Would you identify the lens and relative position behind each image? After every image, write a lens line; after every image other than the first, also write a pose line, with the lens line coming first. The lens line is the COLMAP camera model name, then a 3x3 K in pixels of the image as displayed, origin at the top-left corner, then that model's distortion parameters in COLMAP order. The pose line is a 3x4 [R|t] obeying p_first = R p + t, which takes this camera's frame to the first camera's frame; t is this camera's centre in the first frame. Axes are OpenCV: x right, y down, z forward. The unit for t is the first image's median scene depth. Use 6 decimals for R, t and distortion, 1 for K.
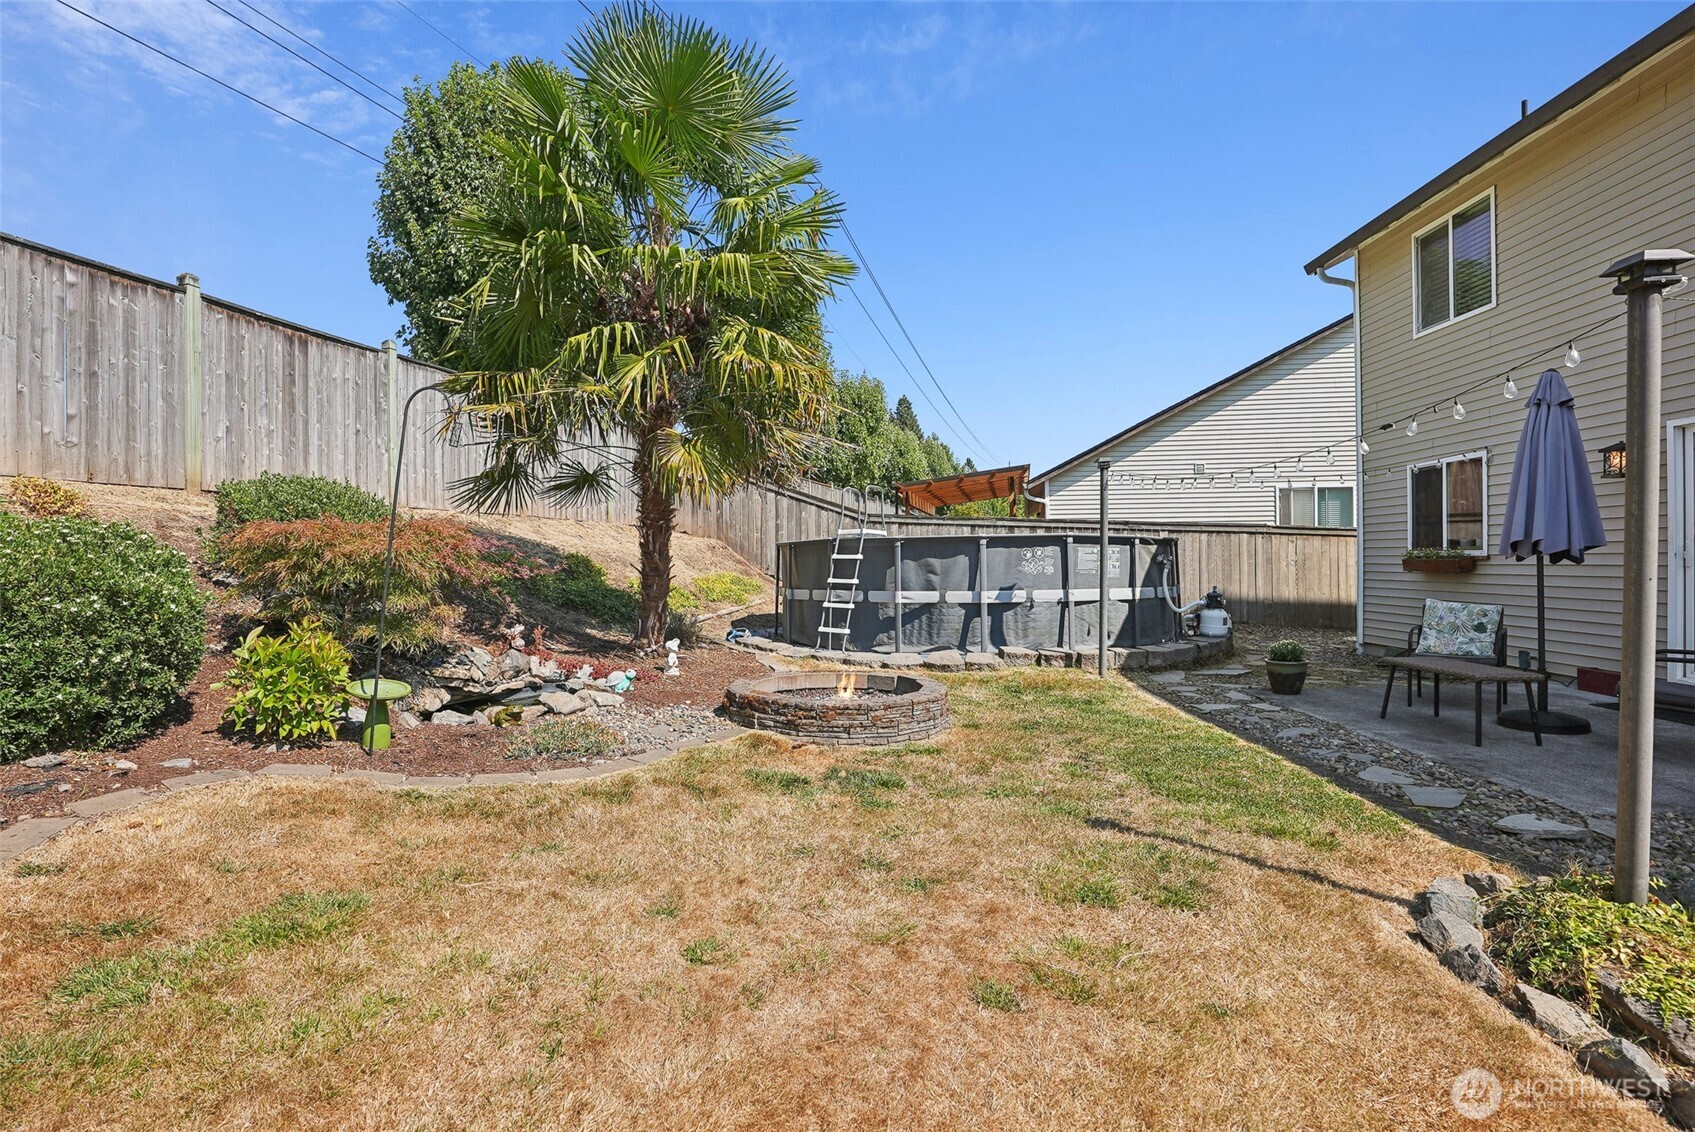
lens RADIAL K [[799.0, 0, 856.8], [0, 799.0, 557.8], [0, 0, 1]] dist [-0.043588, 0.013905]
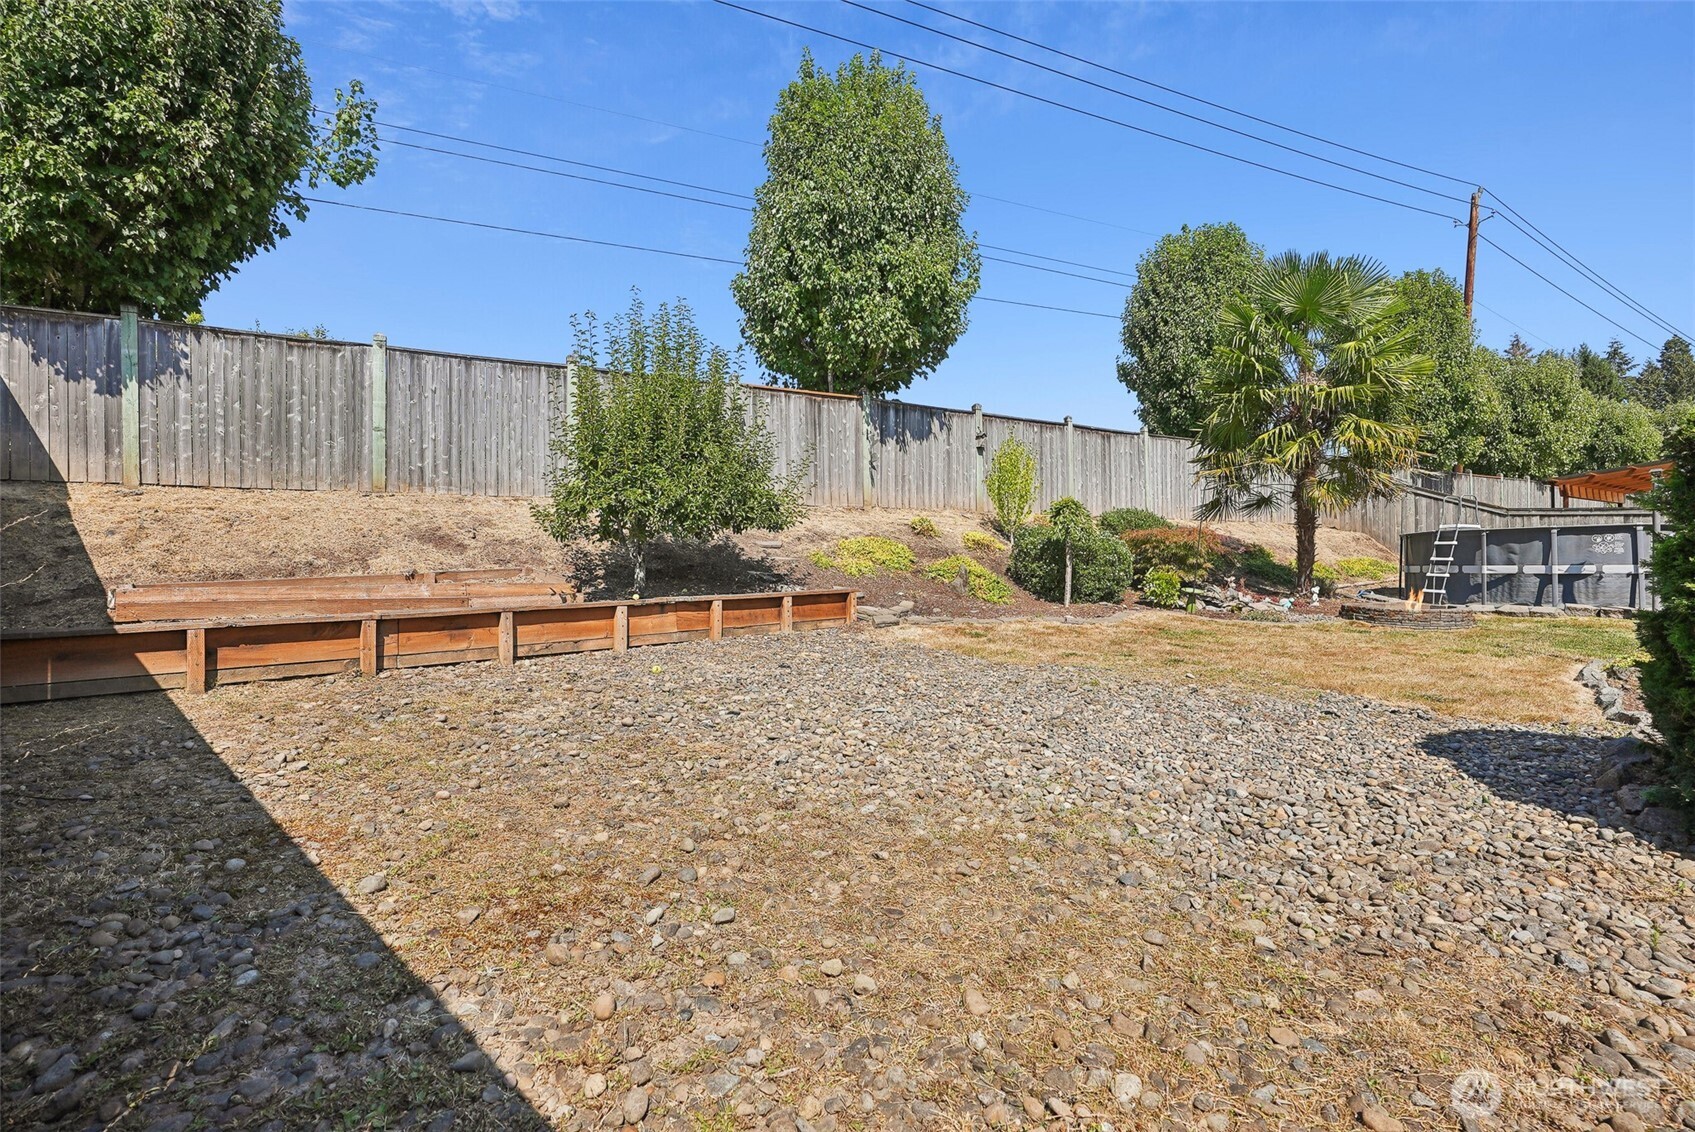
lens RADIAL K [[799.0, 0, 856.8], [0, 799.0, 557.8], [0, 0, 1]] dist [-0.043588, 0.013905]
pose [[0.714797, 0.000449, -0.699332, 0.237463], [0.002980, 0.999989, 0.003688, 0.018768], [0.699326, -0.004720, 0.714788, -0.869848]]
